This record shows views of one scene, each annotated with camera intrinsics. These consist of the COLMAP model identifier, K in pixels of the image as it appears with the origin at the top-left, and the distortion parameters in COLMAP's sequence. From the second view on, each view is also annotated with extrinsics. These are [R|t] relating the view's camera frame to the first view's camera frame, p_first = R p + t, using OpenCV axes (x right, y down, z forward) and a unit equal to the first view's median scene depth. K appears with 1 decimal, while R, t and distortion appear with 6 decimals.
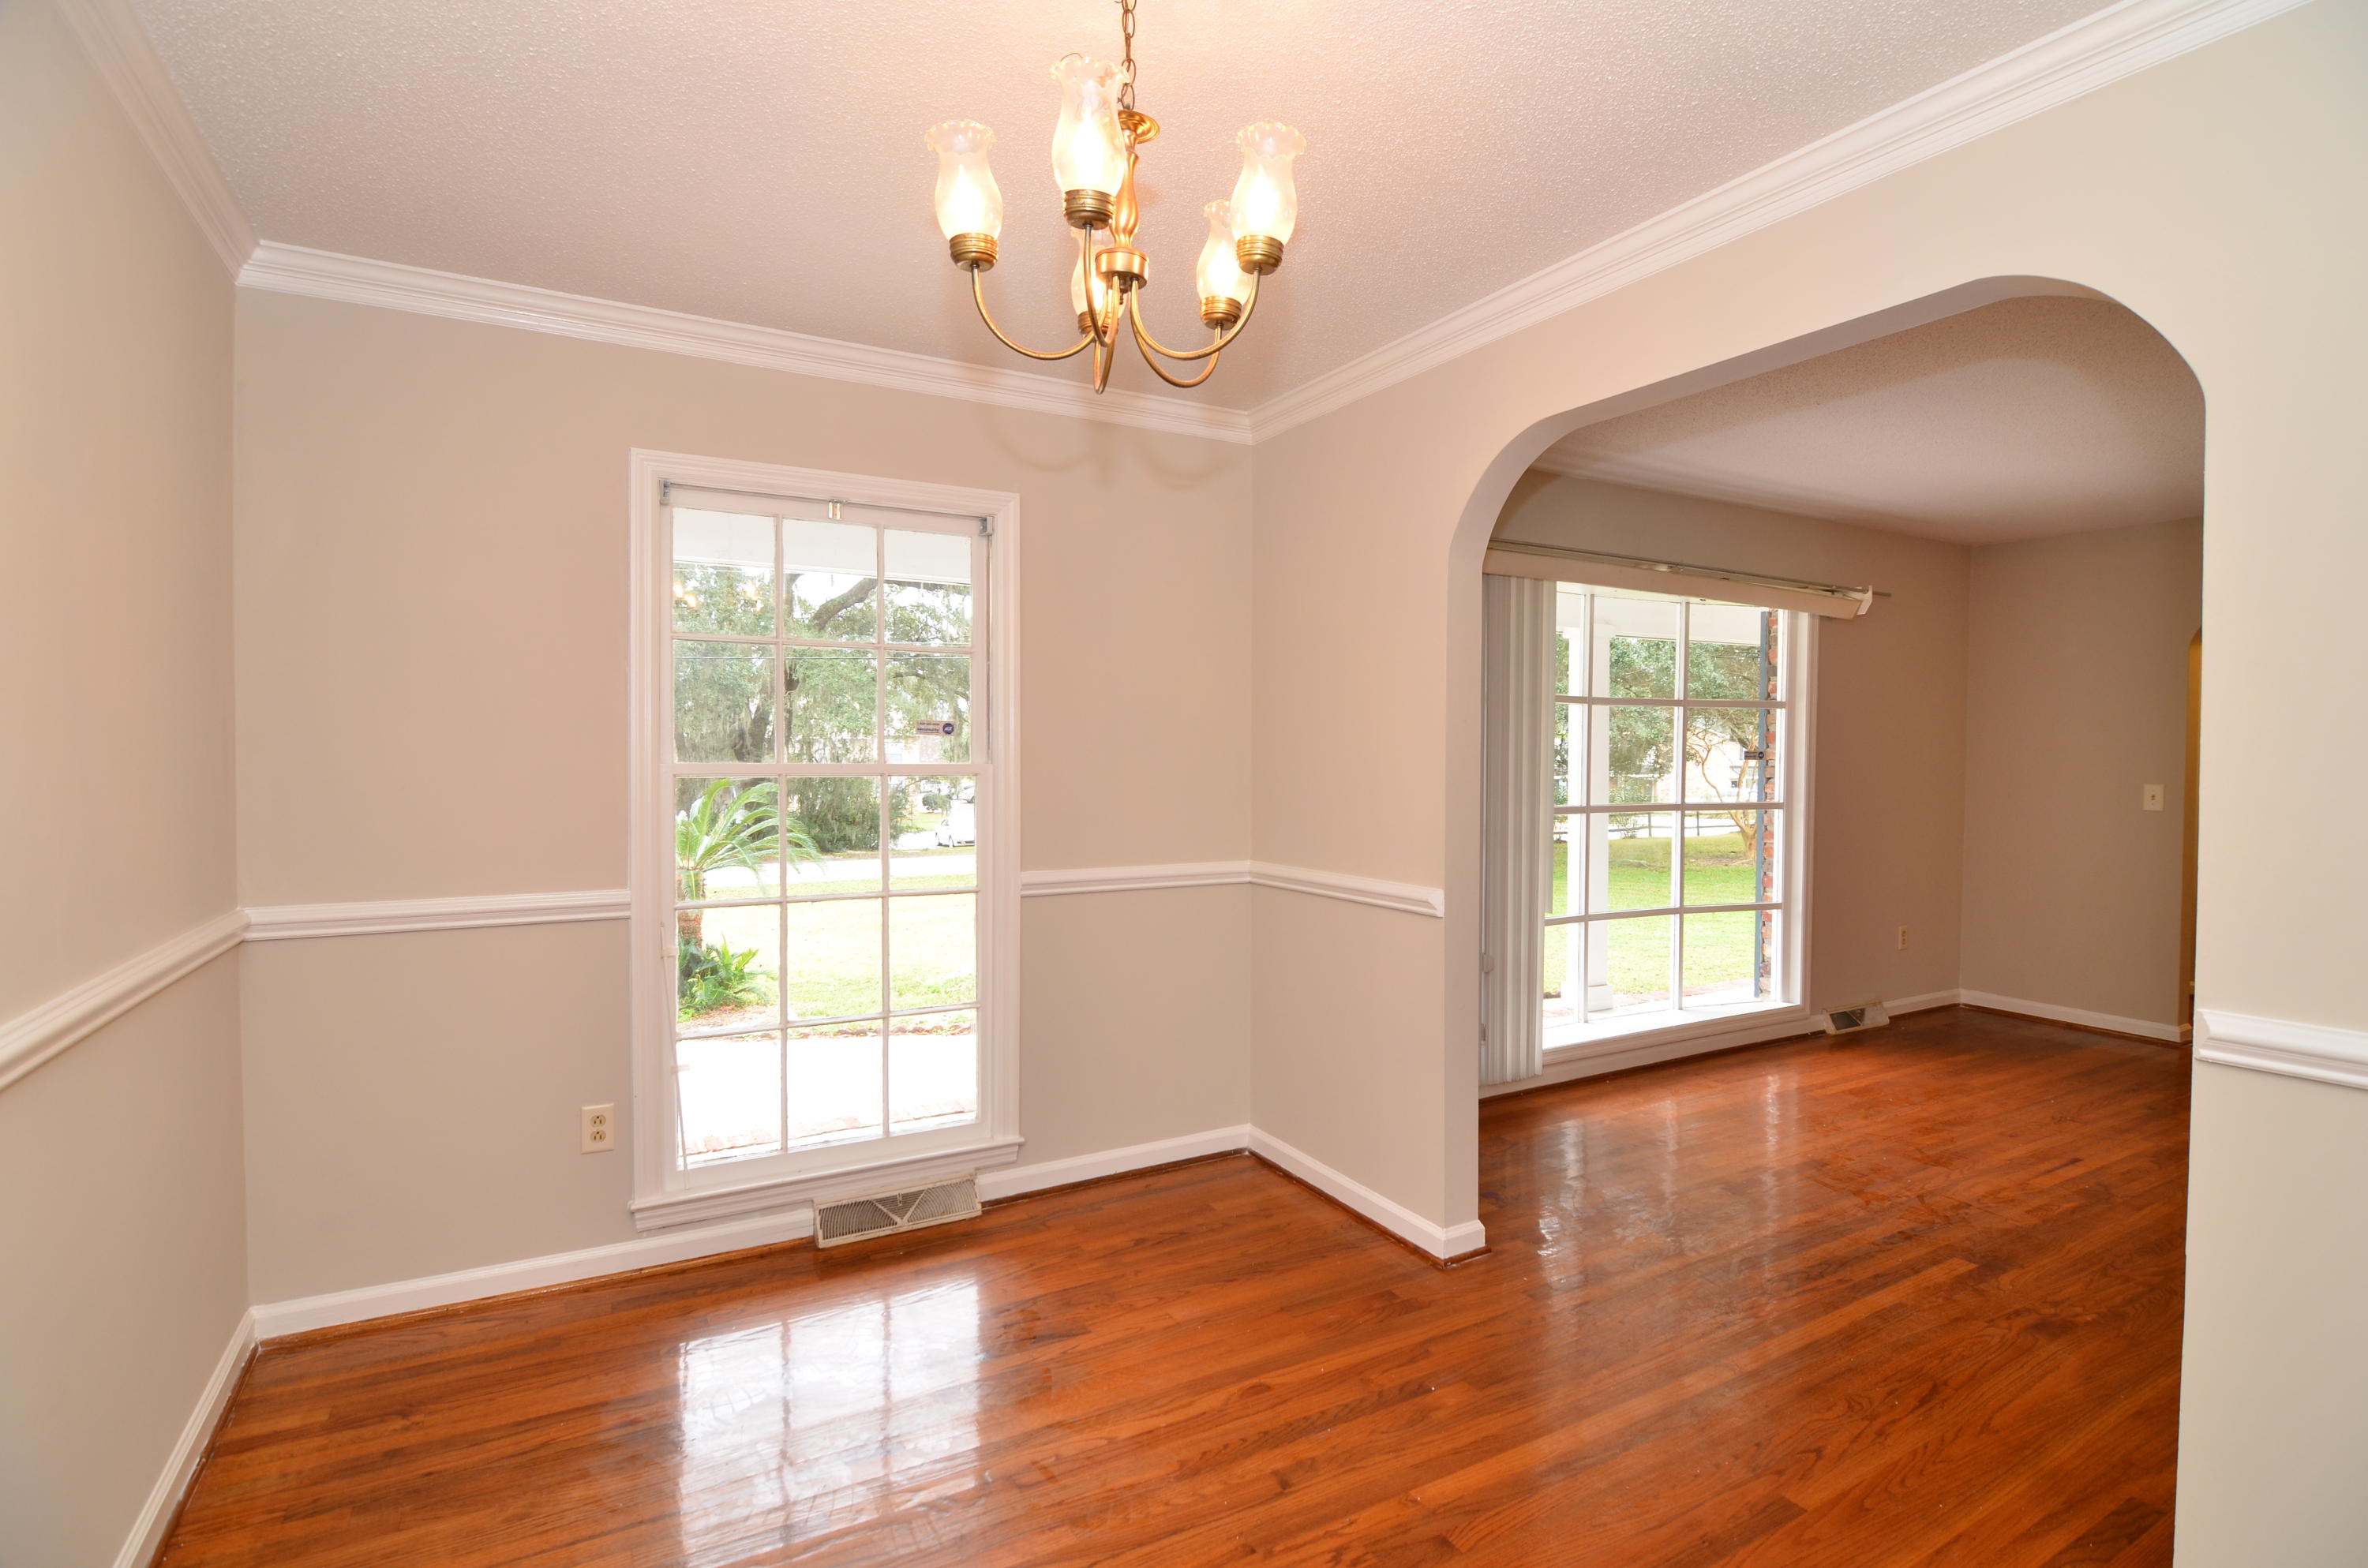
lens RADIAL K [[1138.2, 0, 1224.1], [0, 1138.2, 780.9], [0, 0, 1]] dist [-0.005733, -0.009689]
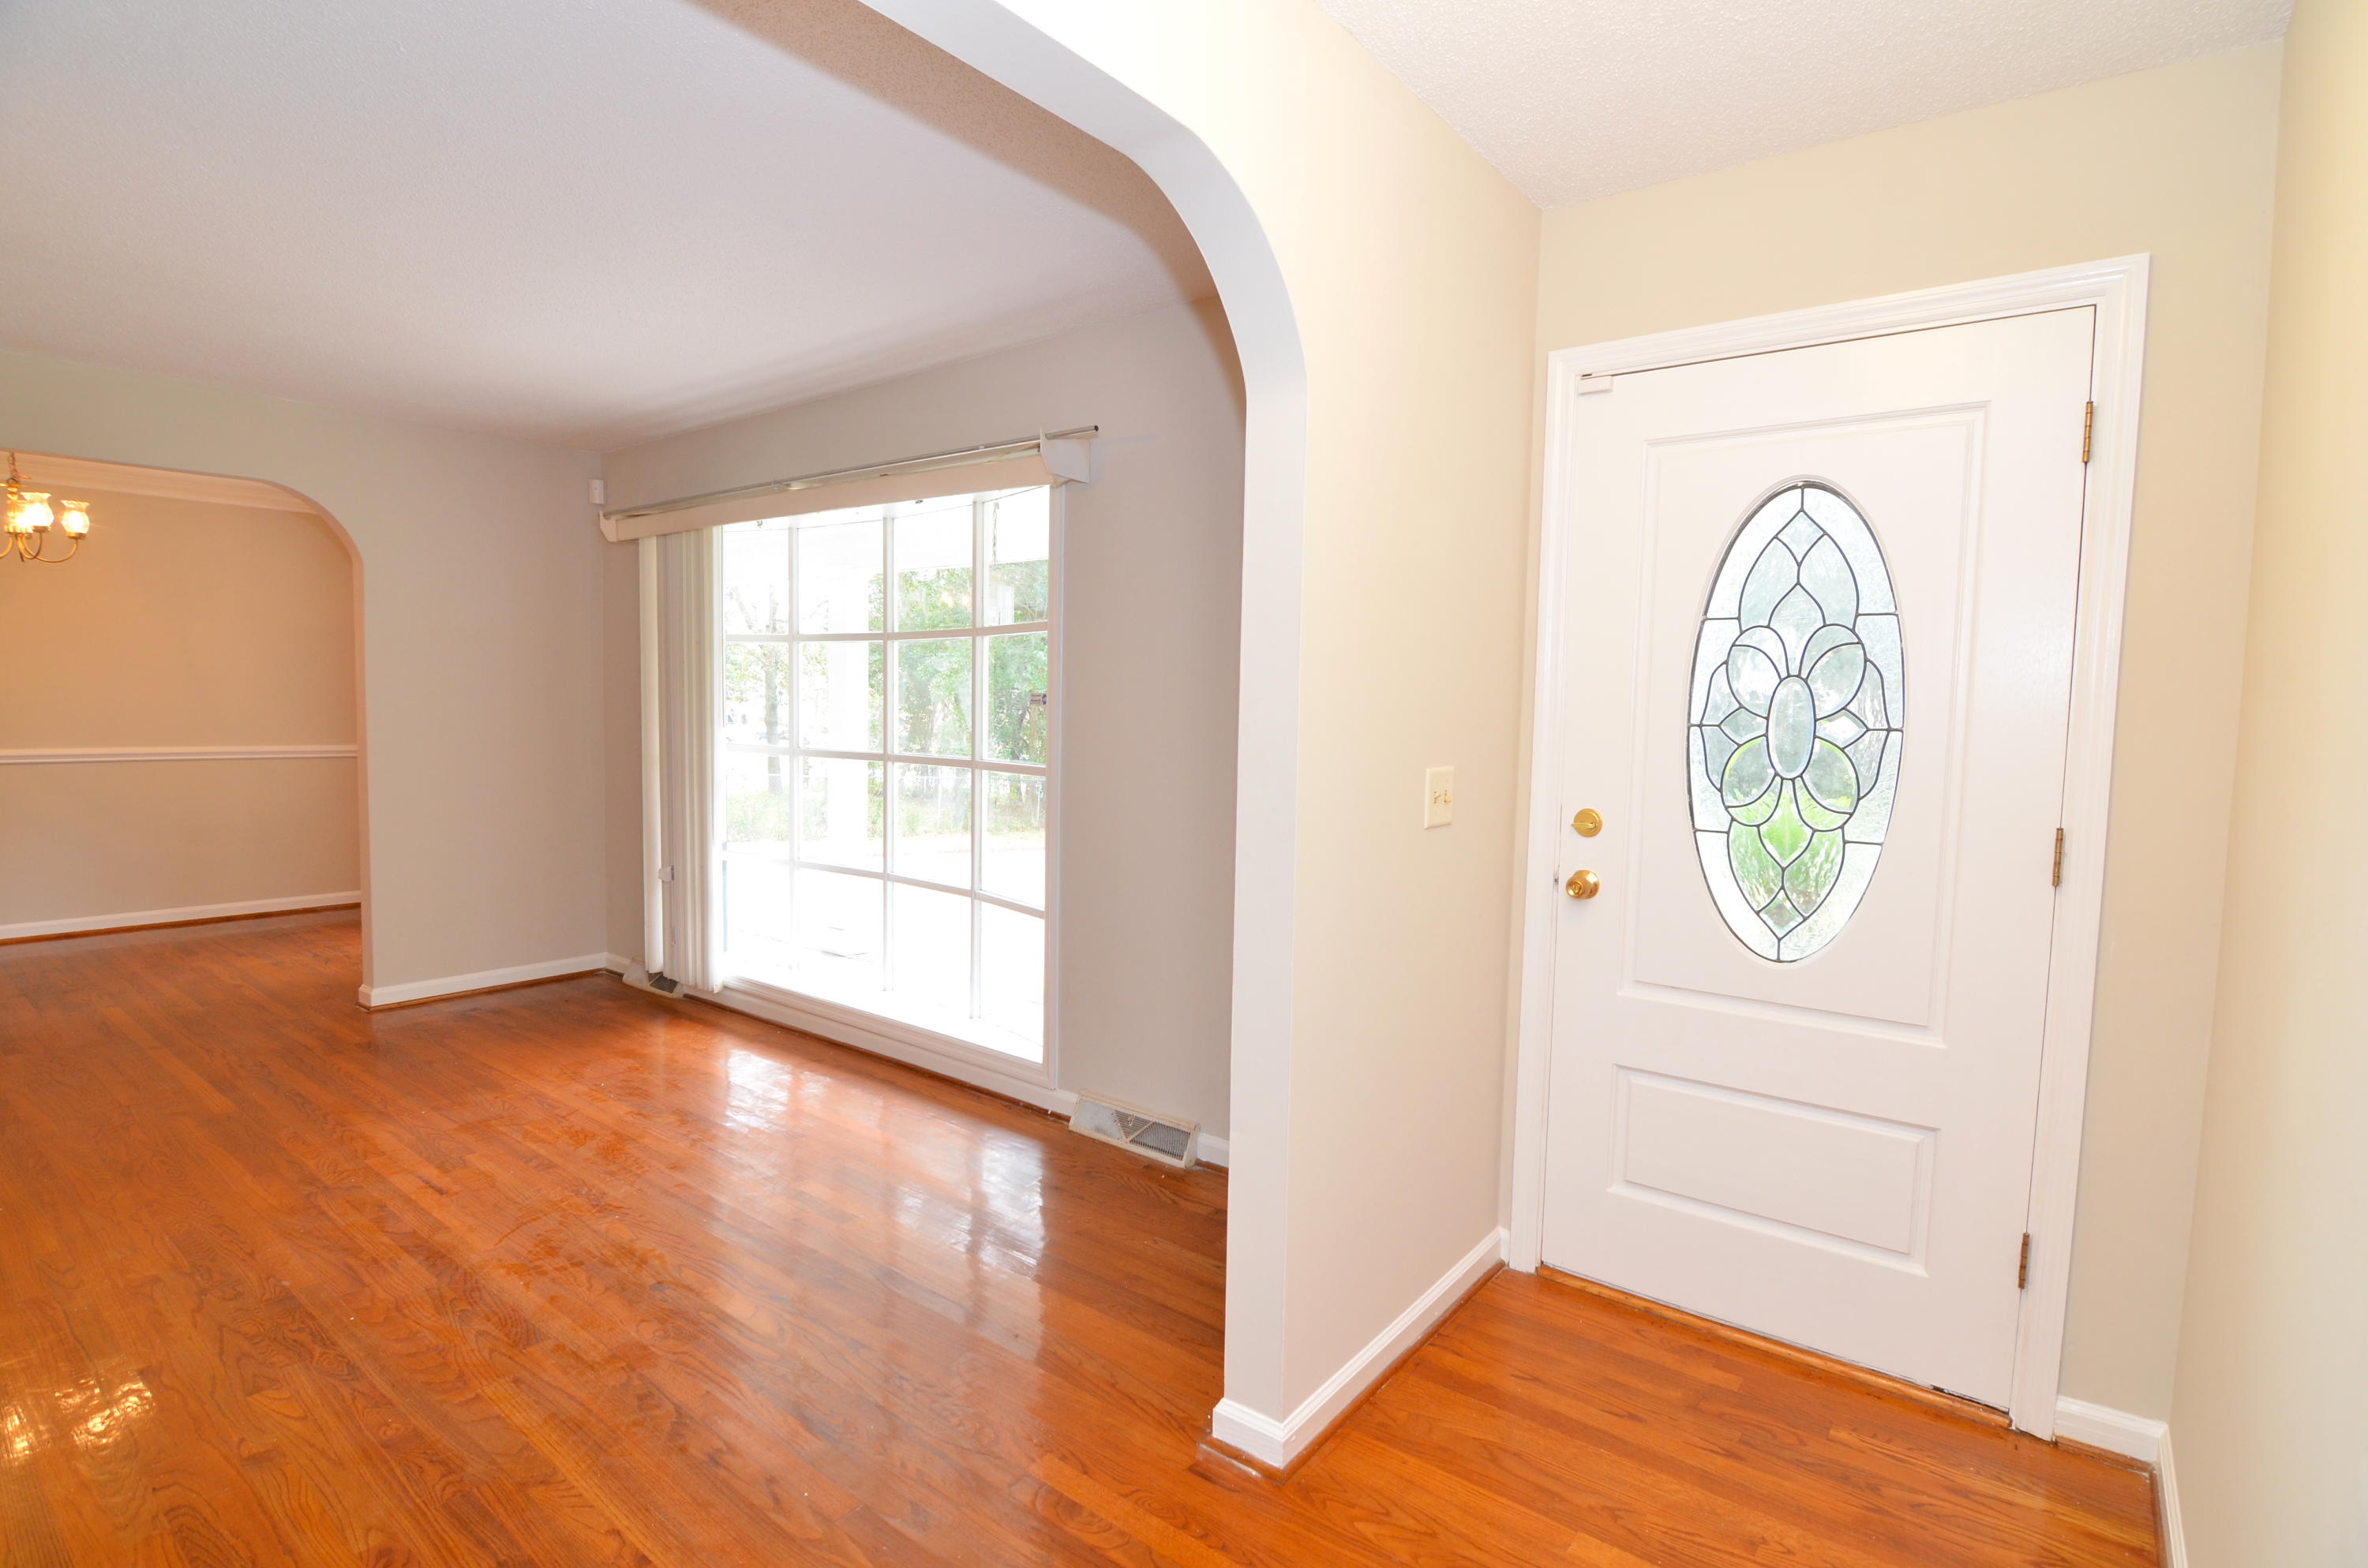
lens RADIAL K [[1138.2, 0, 1198.1], [0, 1138.2, 788.0], [0, 0, 1]] dist [-0.005733, -0.009689]
pose [[0.374370, 0.065867, -0.924937, 1.354467], [-0.037684, 0.997731, 0.055798, -0.012161], [0.926513, 0.013966, 0.376003, 0.960201]]
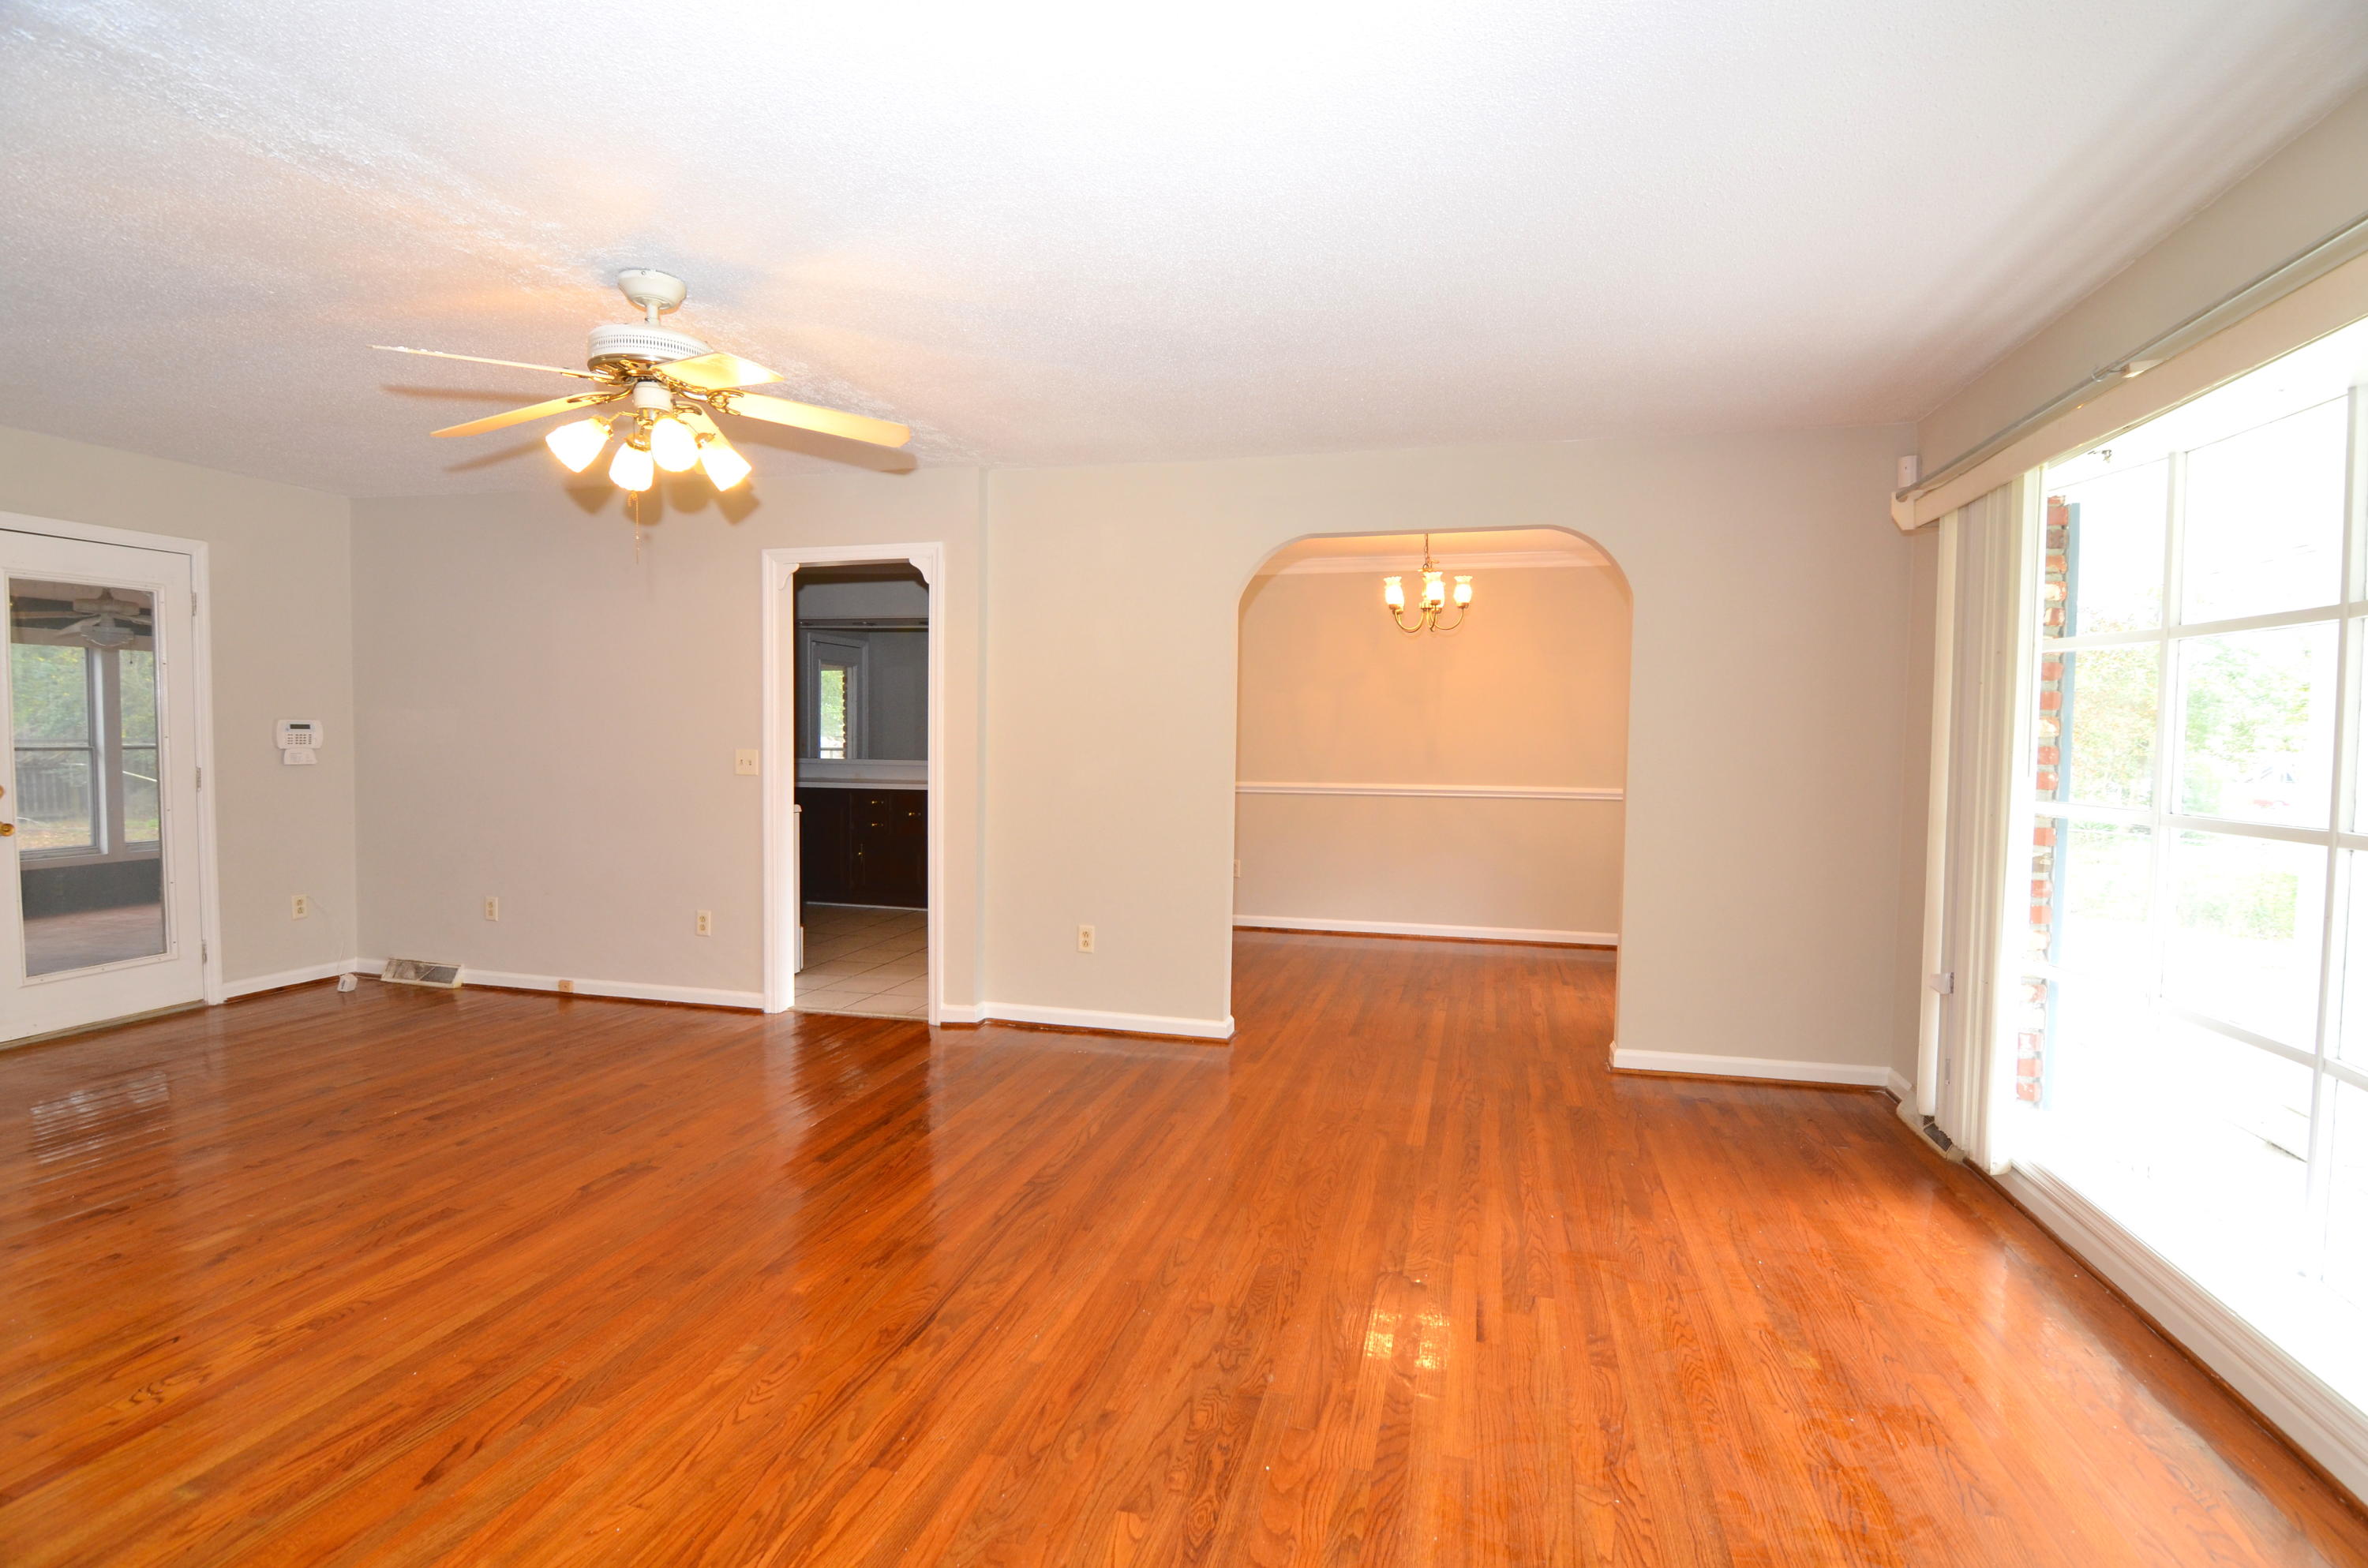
lens RADIAL K [[1138.2, 0, 1203.8], [0, 1138.2, 784.1], [0, 0, 1]] dist [-0.005733, -0.009689]
pose [[-0.703240, 0.015404, -0.710785, 1.070919], [-0.030913, 0.998157, 0.052217, -0.009161], [0.710280, 0.058694, -0.701468, 1.069682]]
